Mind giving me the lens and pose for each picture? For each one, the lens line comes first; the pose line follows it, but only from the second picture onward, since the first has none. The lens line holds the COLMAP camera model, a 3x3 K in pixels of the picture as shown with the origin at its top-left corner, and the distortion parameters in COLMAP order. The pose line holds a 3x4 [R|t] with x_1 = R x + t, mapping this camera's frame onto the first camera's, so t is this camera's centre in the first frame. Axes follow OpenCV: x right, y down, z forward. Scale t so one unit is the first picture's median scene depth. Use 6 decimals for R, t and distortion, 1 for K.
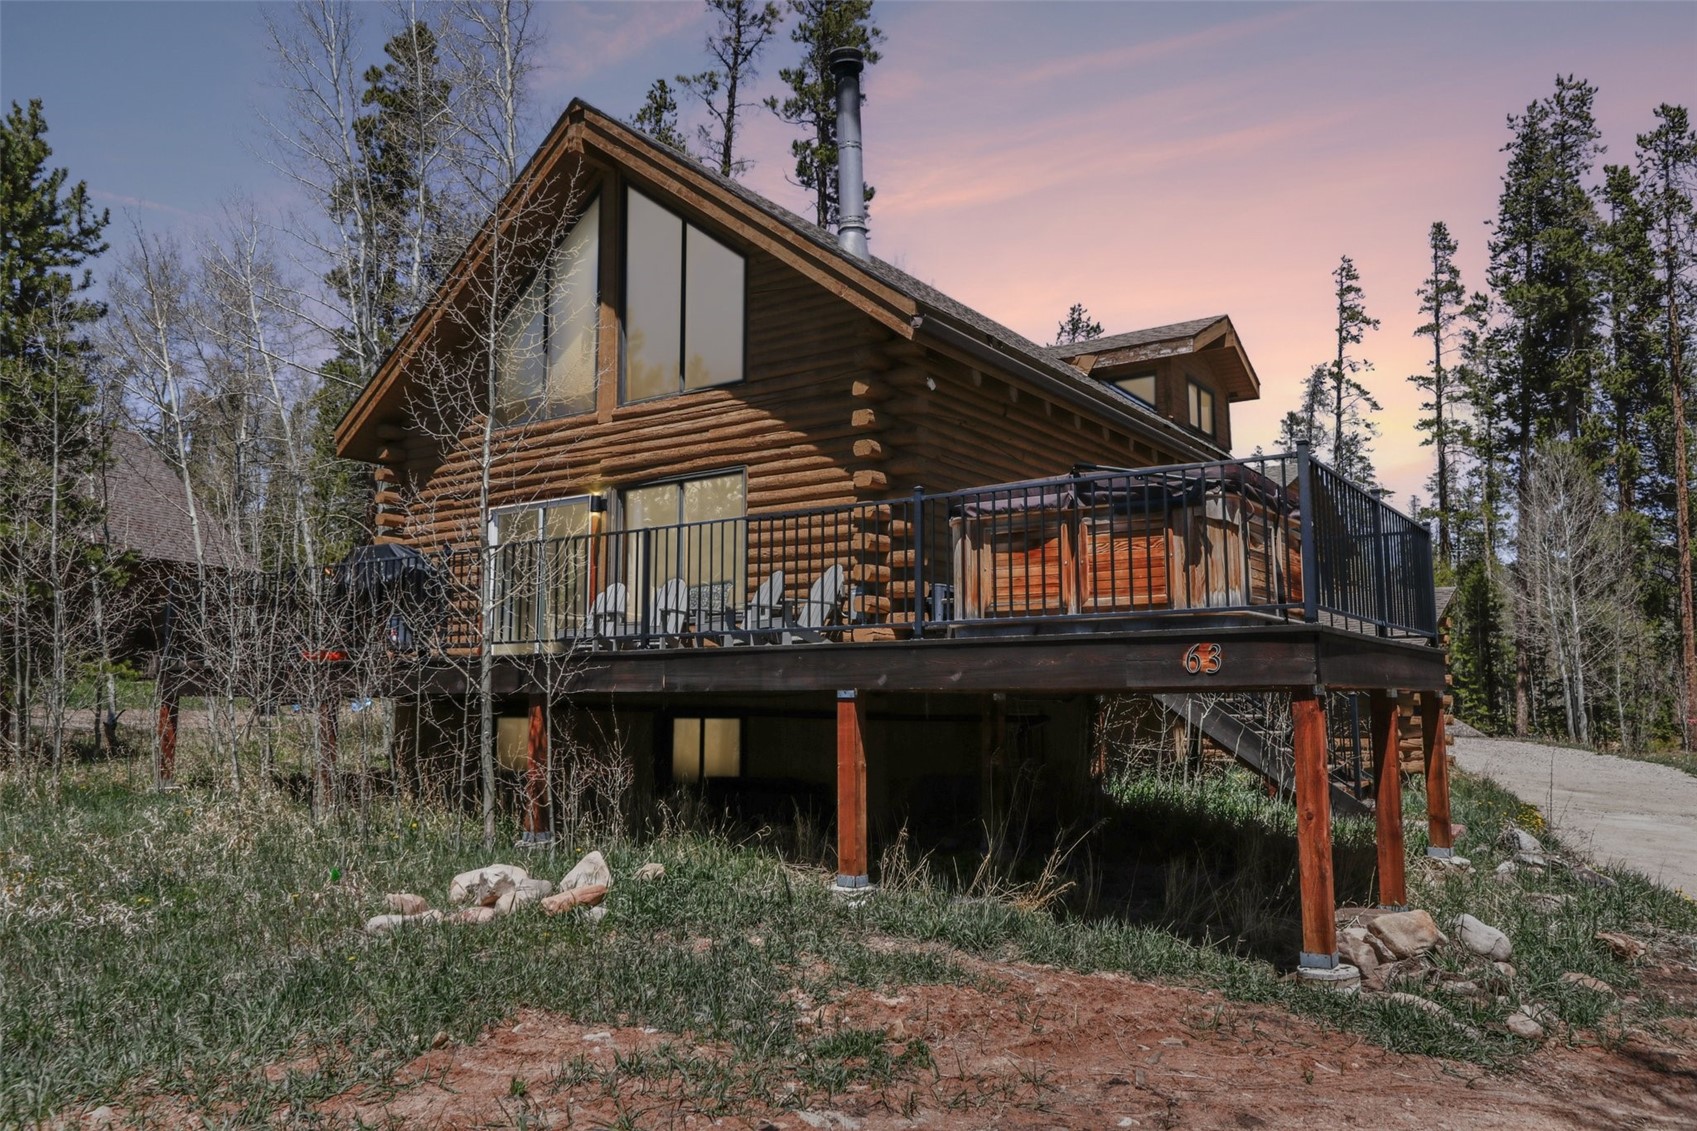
lens RADIAL K [[1259.9, 0, 848.5], [0, 1259.9, 565.5], [0, 0, 1]] dist [-0.000816, 0.002570]
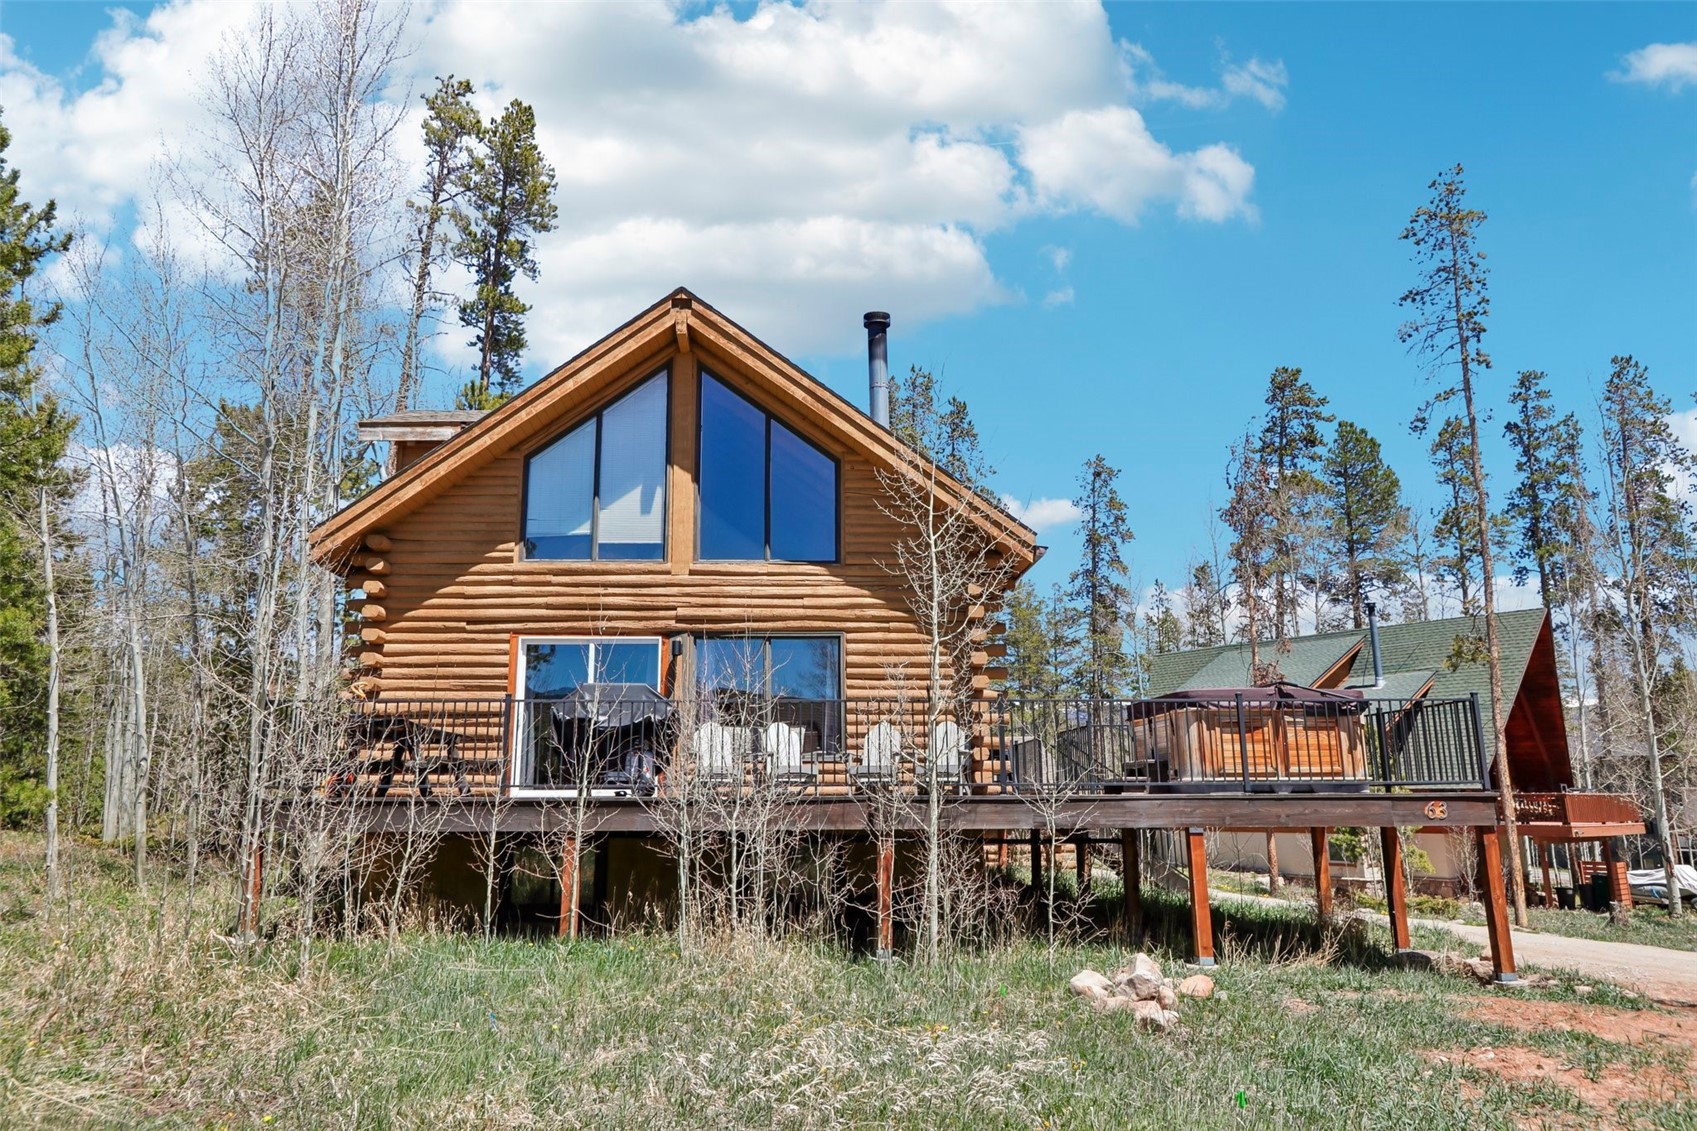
lens RADIAL K [[1163.6, 0, 848.5], [0, 1163.6, 565.5], [0, 0, 1]] dist [-0.000330, -0.000338]
pose [[0.782894, 0.125419, 0.609382, -0.741727], [-0.065546, 0.990647, -0.119680, -0.008670], [-0.618692, 0.053754, 0.783792, 0.107769]]
